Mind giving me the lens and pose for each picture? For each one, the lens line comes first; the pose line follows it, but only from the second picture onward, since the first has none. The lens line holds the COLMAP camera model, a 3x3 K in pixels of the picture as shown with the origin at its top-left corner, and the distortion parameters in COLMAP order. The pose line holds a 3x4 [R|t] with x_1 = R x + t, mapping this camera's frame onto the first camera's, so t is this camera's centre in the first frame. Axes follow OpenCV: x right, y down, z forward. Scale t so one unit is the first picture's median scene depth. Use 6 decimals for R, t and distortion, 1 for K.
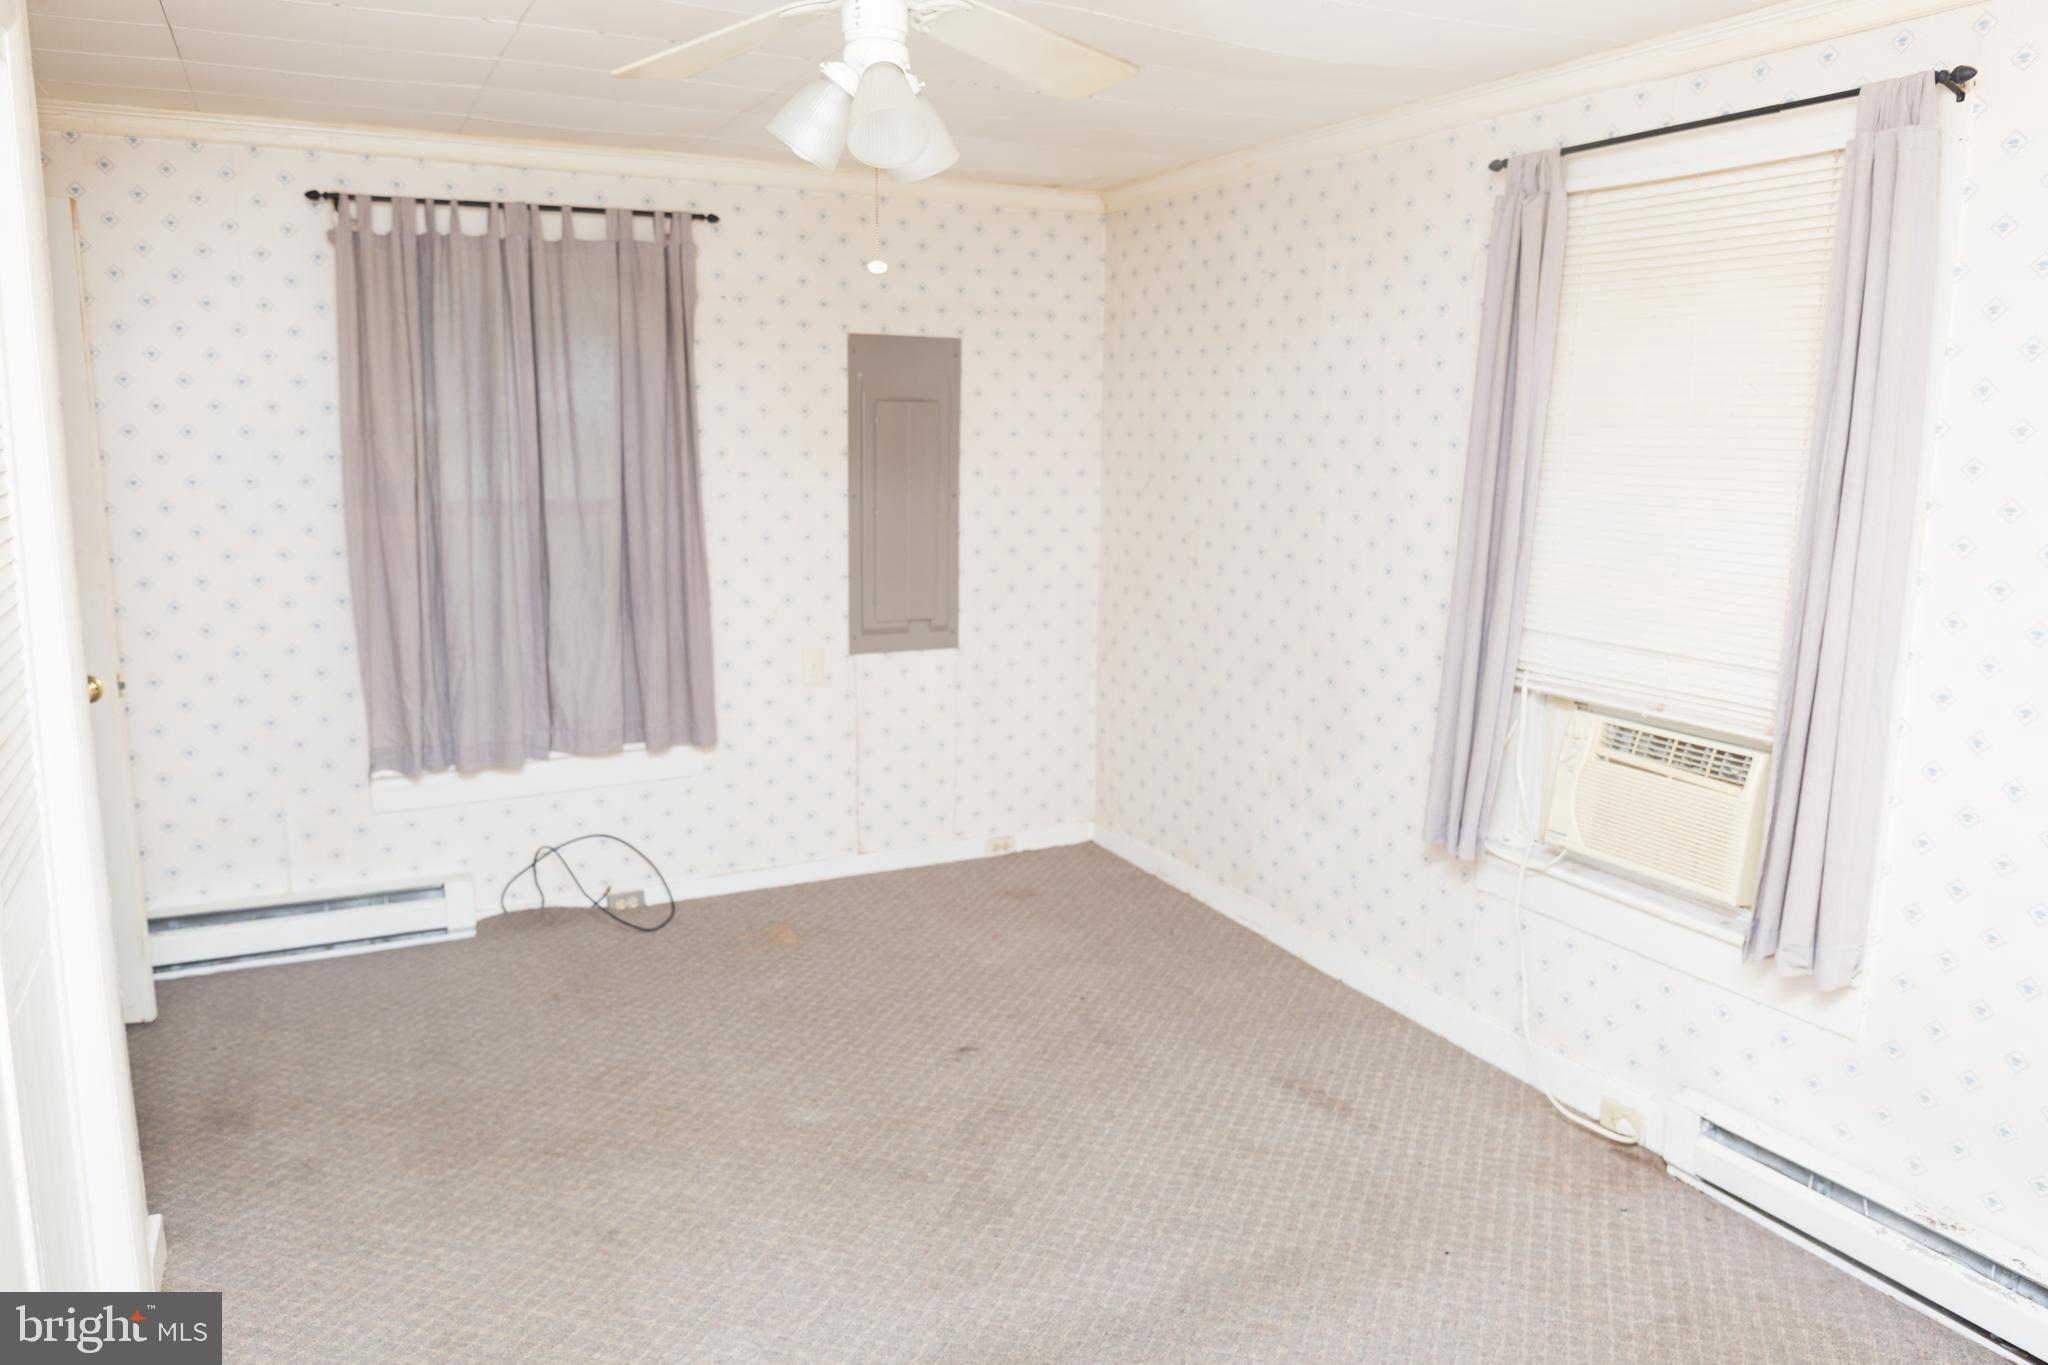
lens RADIAL K [[1390.9, 0, 1024.0], [0, 1390.9, 682.5], [0, 0, 1]] dist [-0.010076, -0.004384]
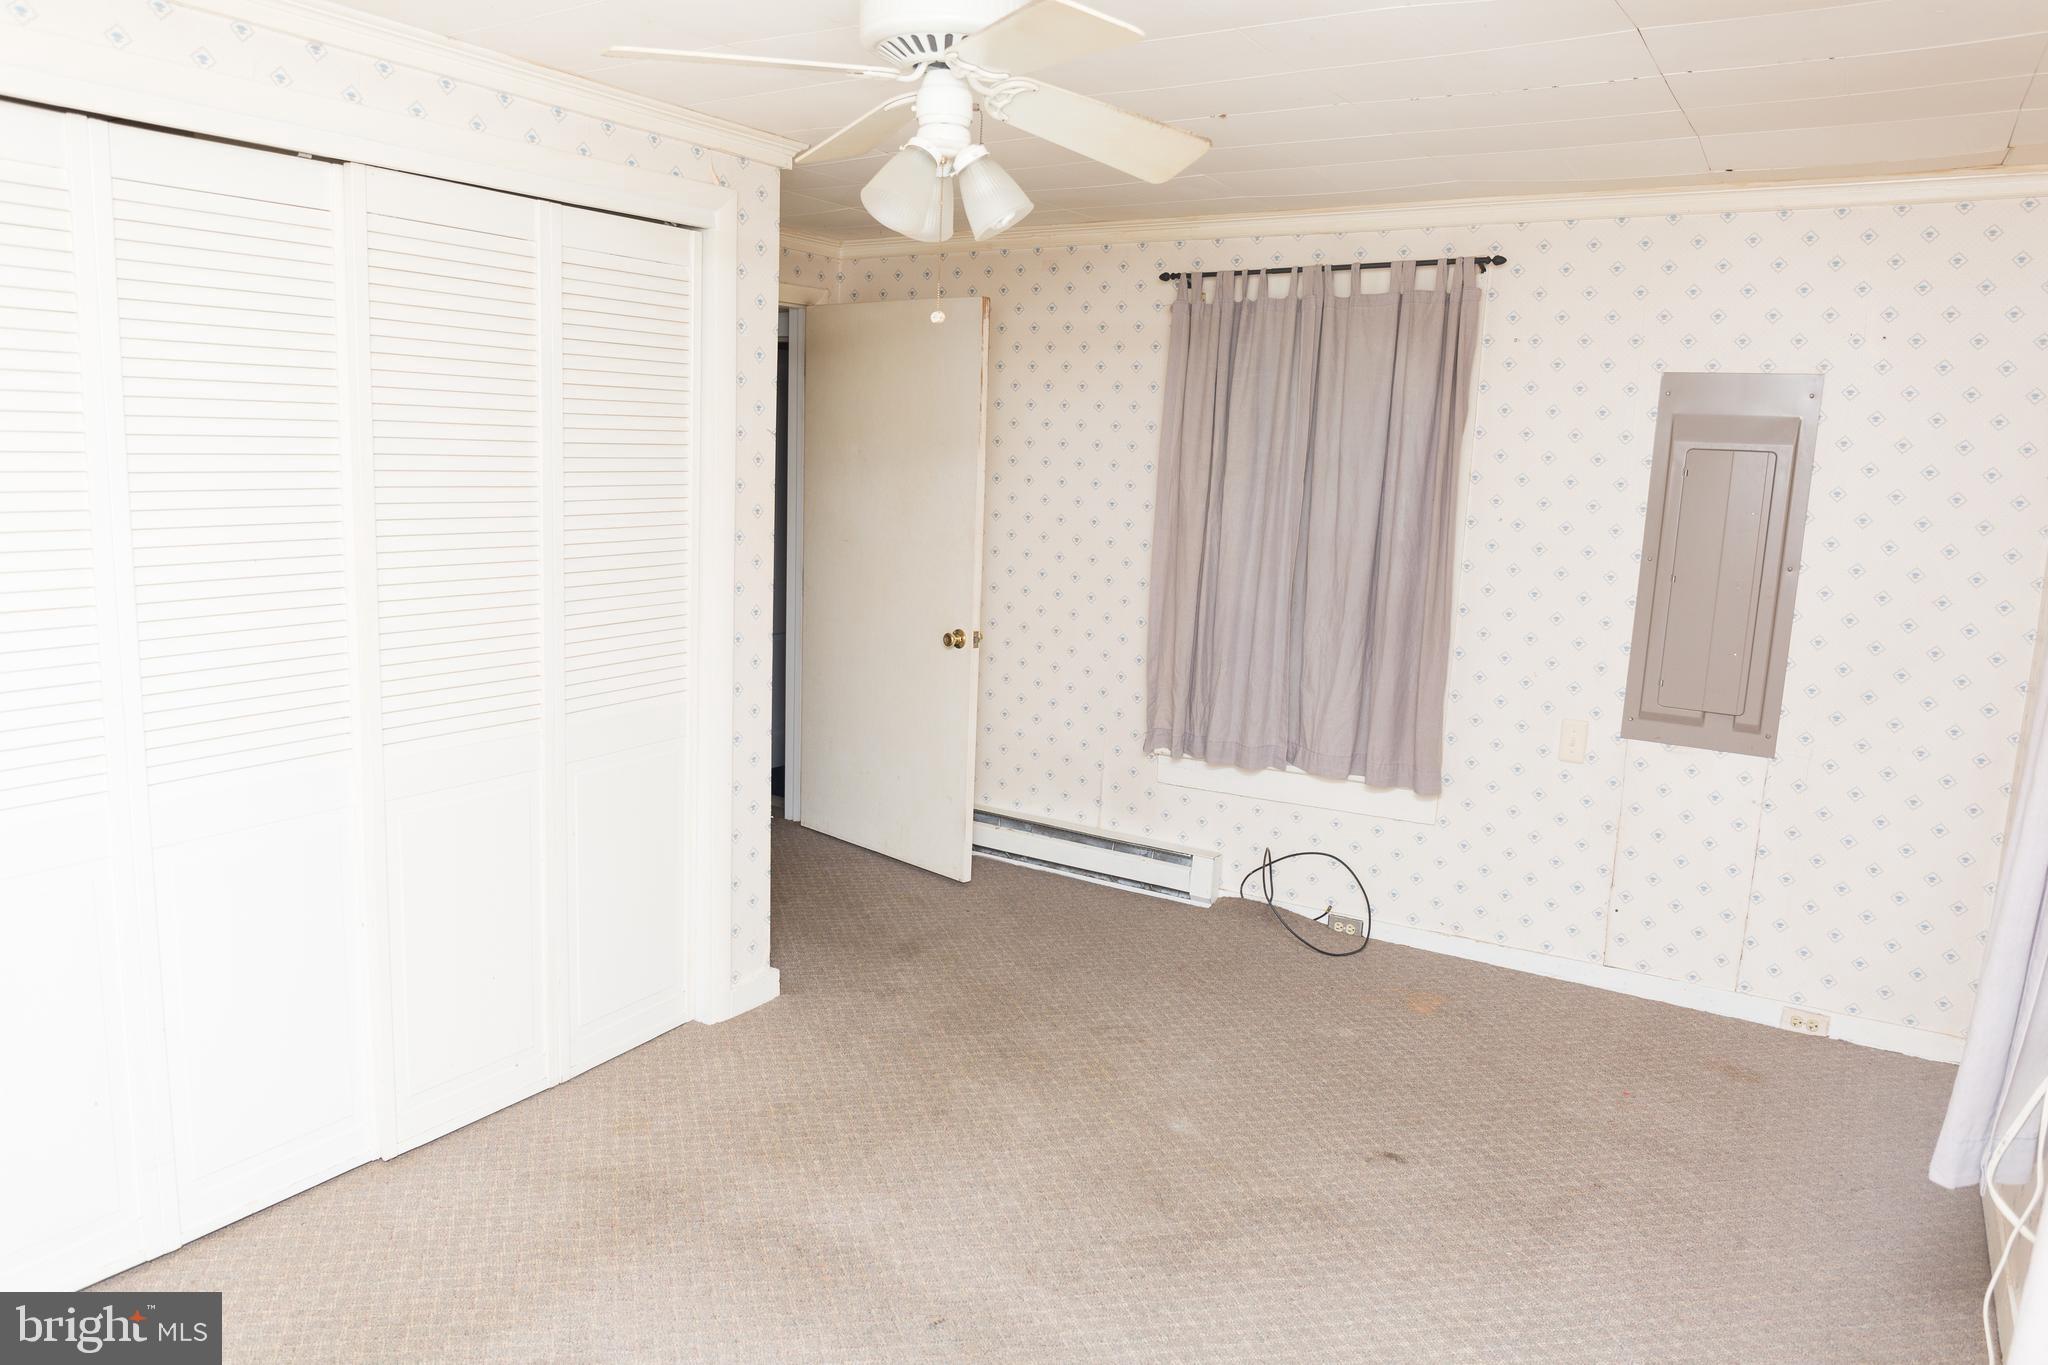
lens RADIAL K [[1400.6, 0, 1023.0], [0, 1400.6, 690.5], [0, 0, 1]] dist [-0.001966, -0.000208]
pose [[0.514889, 0.154865, -0.843153, 0.486165], [-0.188728, 0.979894, 0.064730, -0.040433], [0.836224, 0.125797, 0.533764, 0.240563]]
